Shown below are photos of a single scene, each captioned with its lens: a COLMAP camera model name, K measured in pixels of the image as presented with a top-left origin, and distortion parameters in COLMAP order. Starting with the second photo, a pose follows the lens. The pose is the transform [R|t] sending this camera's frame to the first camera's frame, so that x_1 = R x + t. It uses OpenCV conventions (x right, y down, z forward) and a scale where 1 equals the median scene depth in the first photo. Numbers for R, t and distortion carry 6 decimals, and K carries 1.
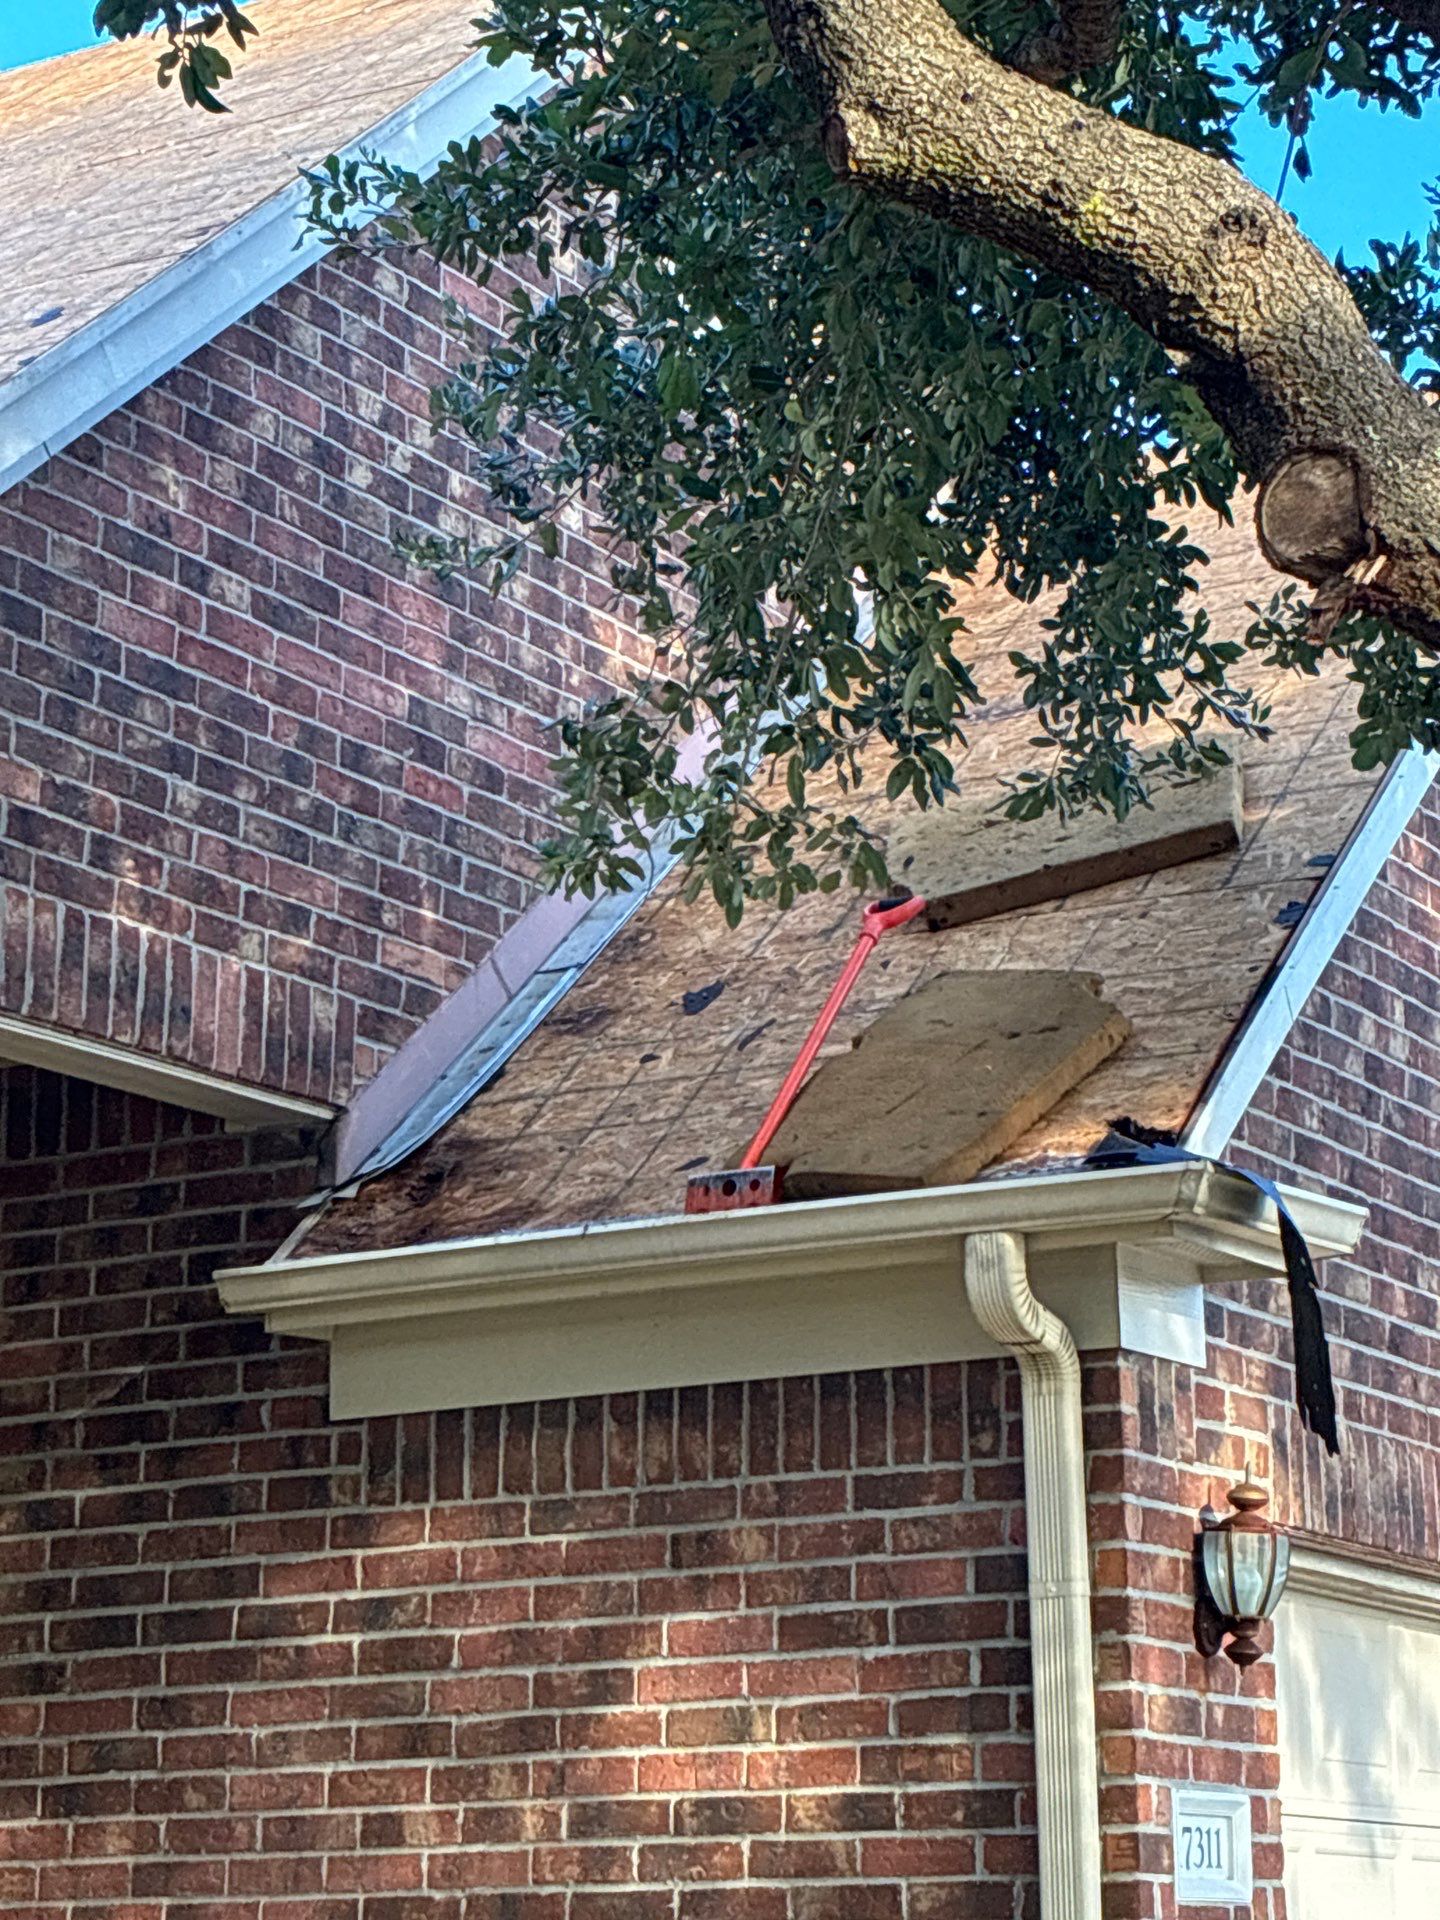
lens RADIAL K [[4112.2, 0, 718.1], [0, 4112.2, 896.8], [0, 0, 1]] dist [0.176309, -0.503654]
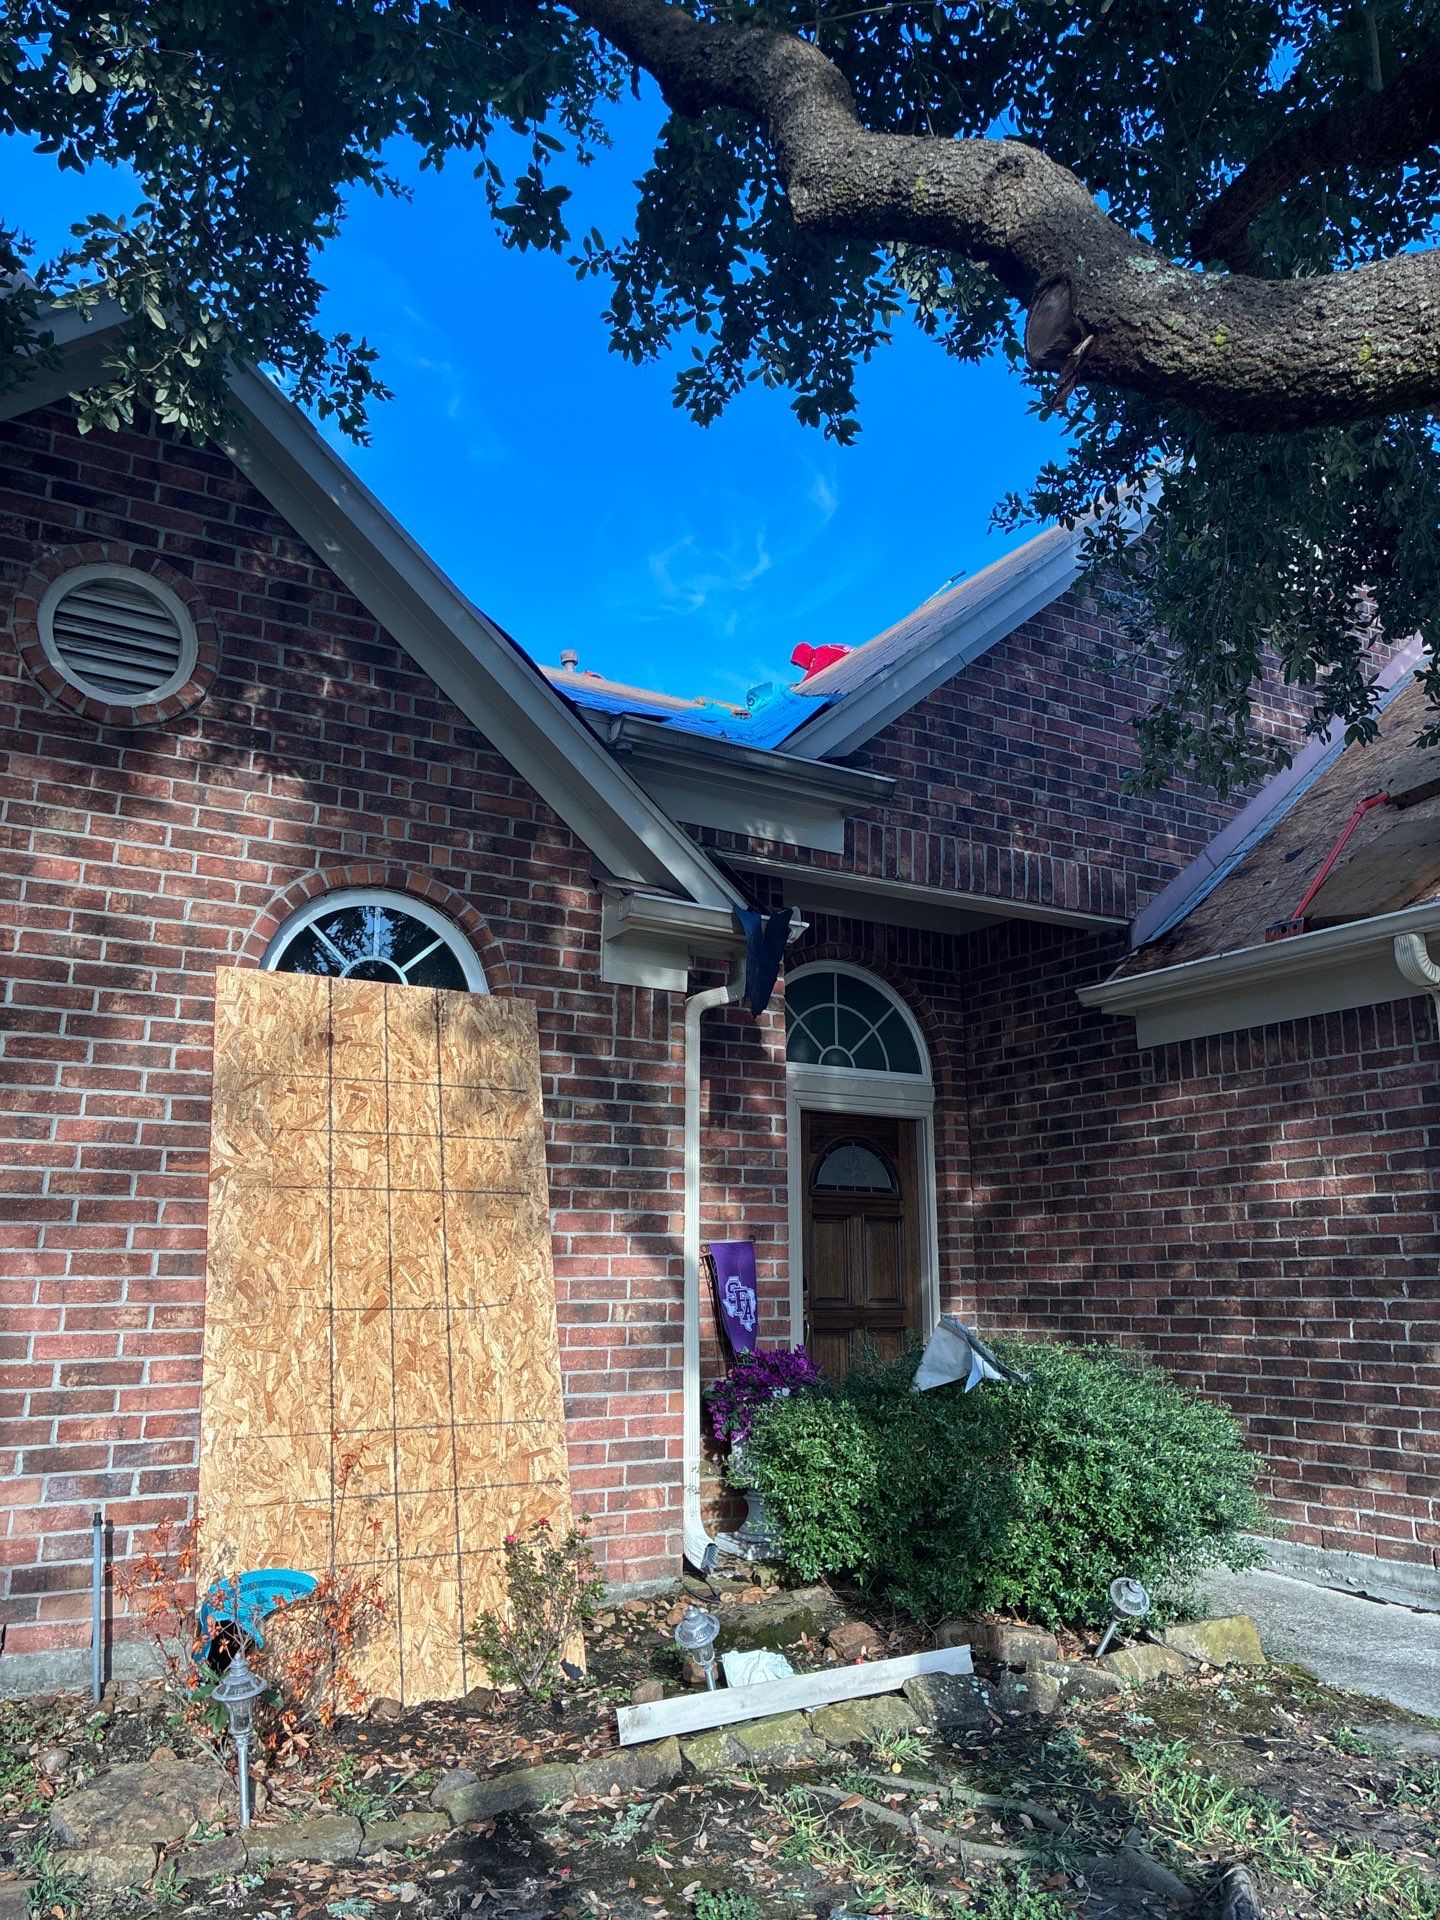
lens RADIAL K [[1452.0, 0, 720.0], [0, 1452.0, 960.0], [0, 0, 1]] dist [0.018765, -0.006429]
pose [[0.881852, -0.098213, -0.461184, 0.089327], [0.115714, 0.993235, 0.009746, 0.041356], [0.457107, -0.061960, 0.887251, 0.153643]]
